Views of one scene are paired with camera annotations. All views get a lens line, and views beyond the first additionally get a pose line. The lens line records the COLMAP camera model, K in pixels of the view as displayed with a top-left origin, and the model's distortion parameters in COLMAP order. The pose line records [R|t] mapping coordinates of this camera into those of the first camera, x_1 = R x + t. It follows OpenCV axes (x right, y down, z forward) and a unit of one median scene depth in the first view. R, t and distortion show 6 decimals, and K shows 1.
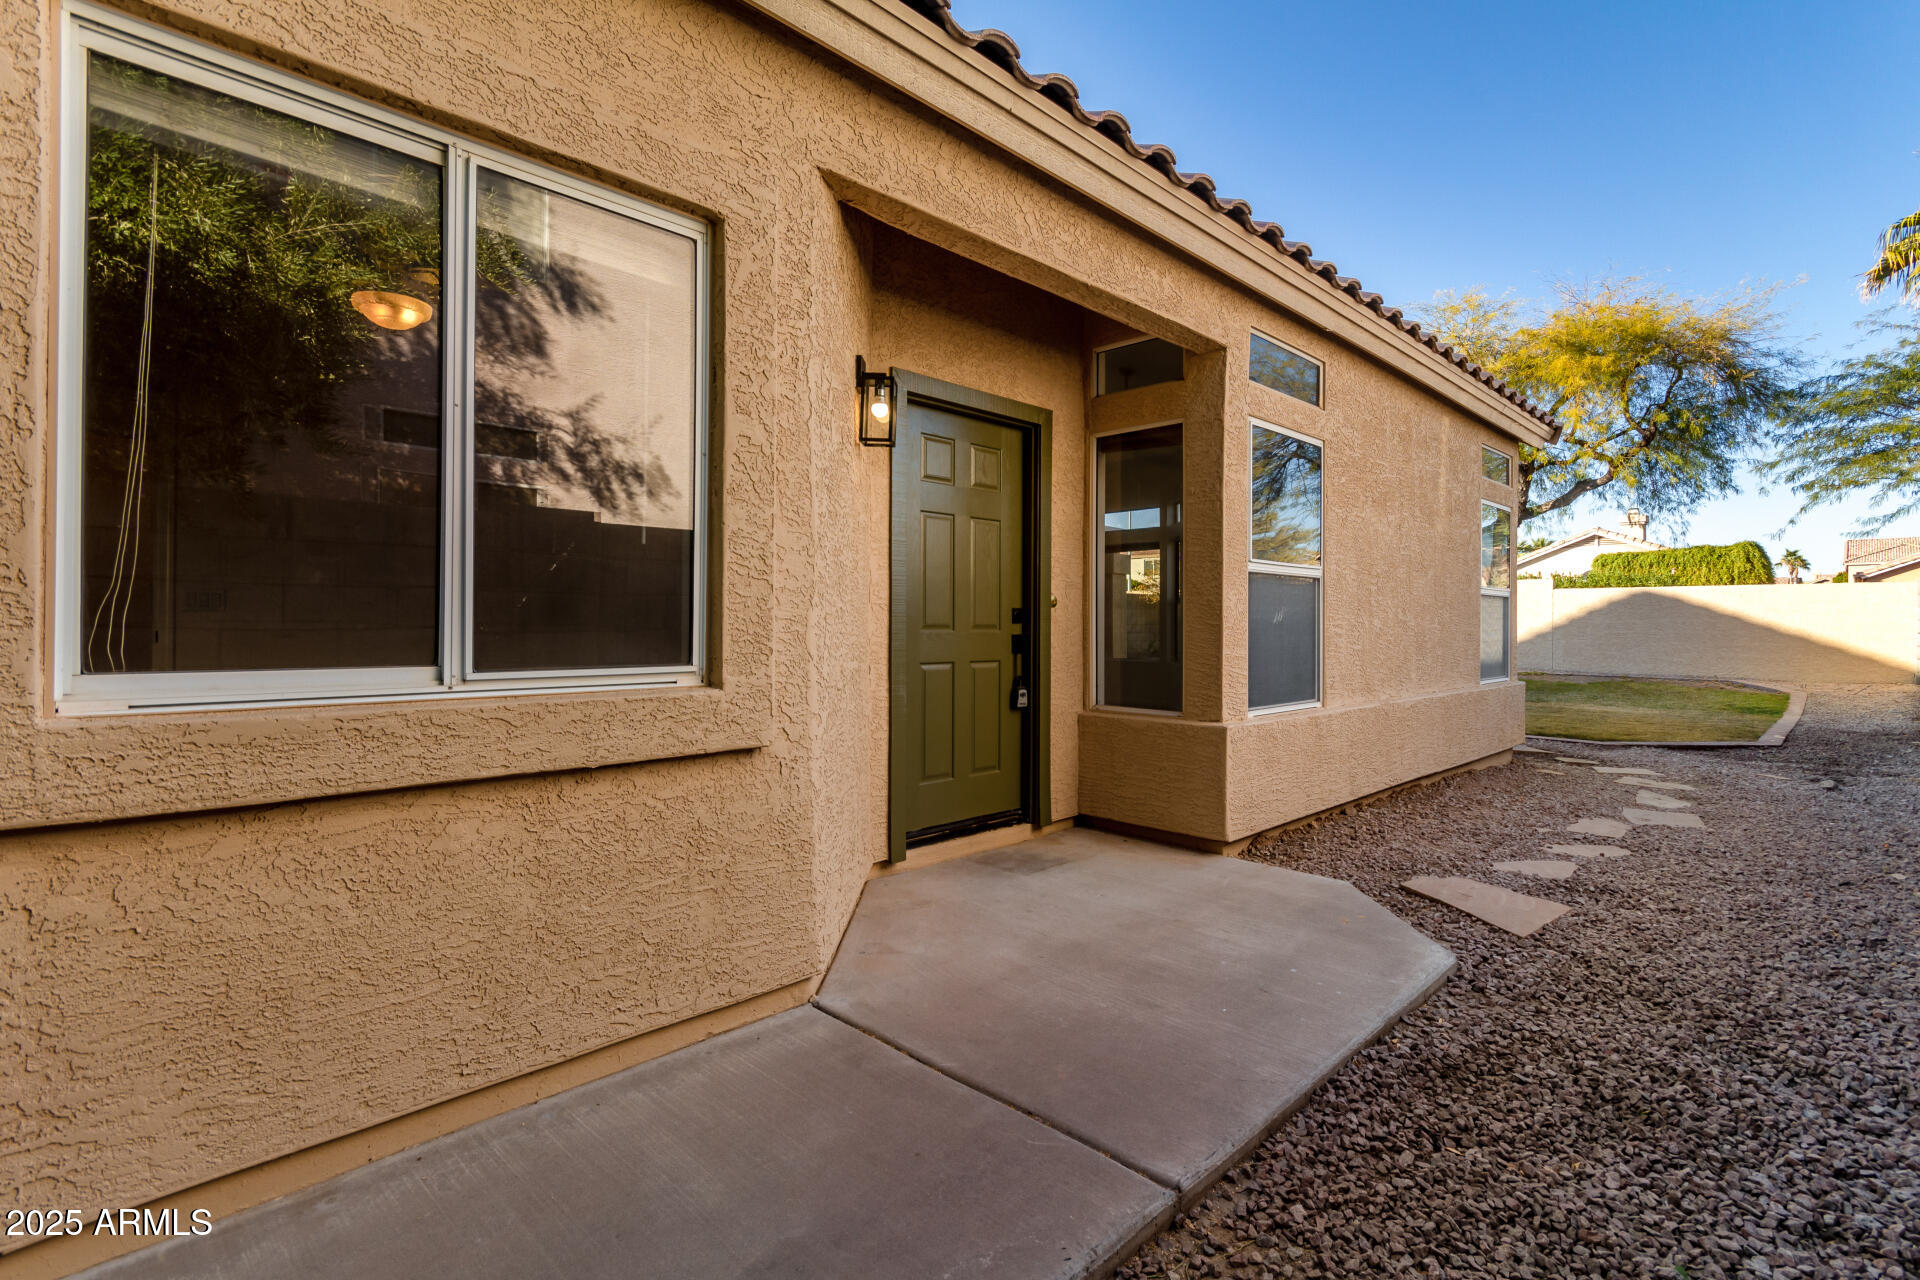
lens RADIAL K [[887.3, 0, 961.1], [0, 887.3, 633.1], [0, 0, 1]] dist [0.000997, 0.000805]
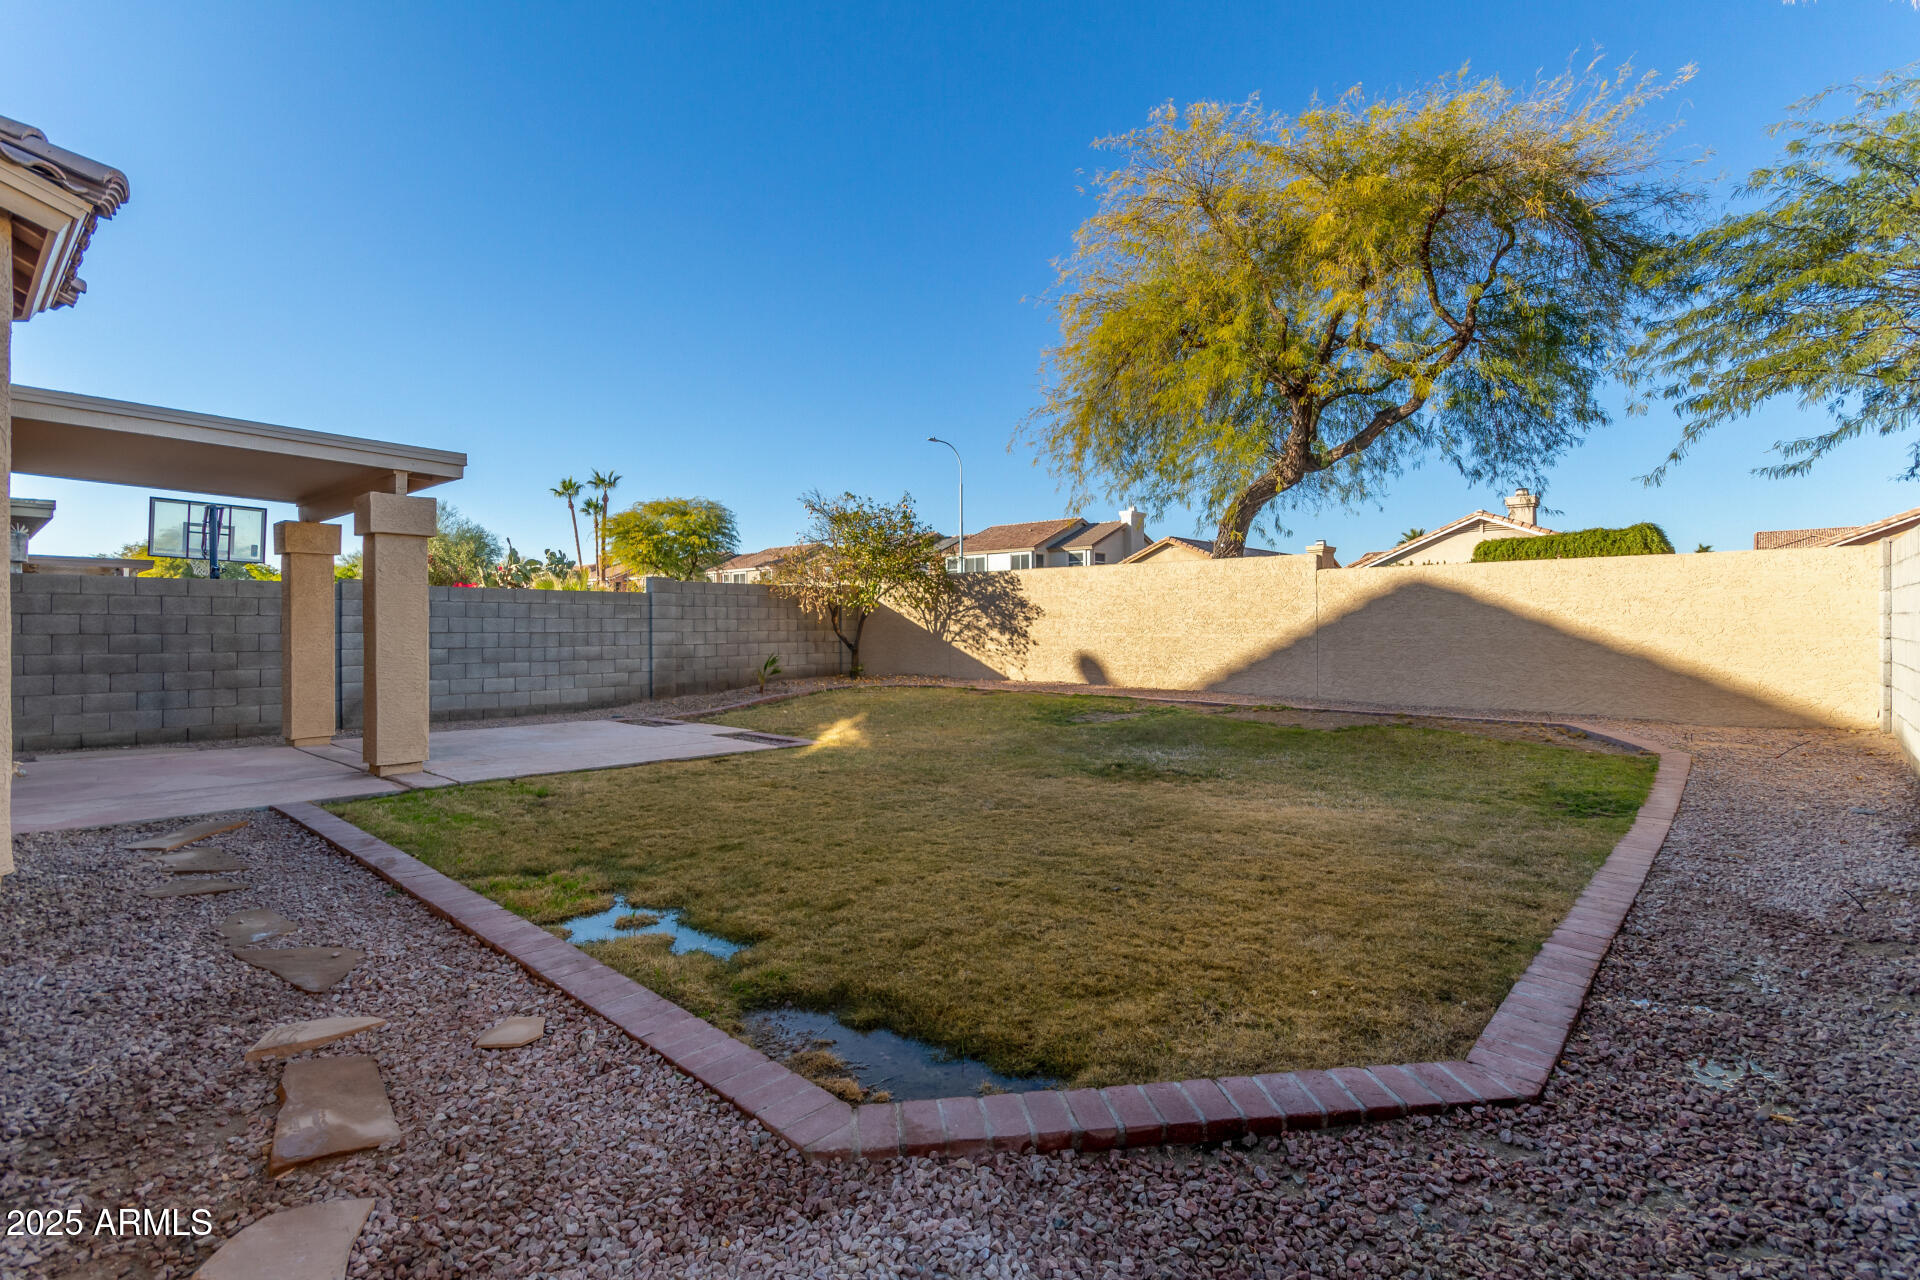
lens RADIAL K [[887.3, 0, 961.8], [0, 887.3, 634.2], [0, 0, 1]] dist [0.000997, 0.000805]
pose [[0.998528, -0.008829, 0.053519, 0.359839], [0.008951, 0.999958, -0.002038, -0.004442], [-0.053499, 0.002514, 0.998565, 0.363691]]
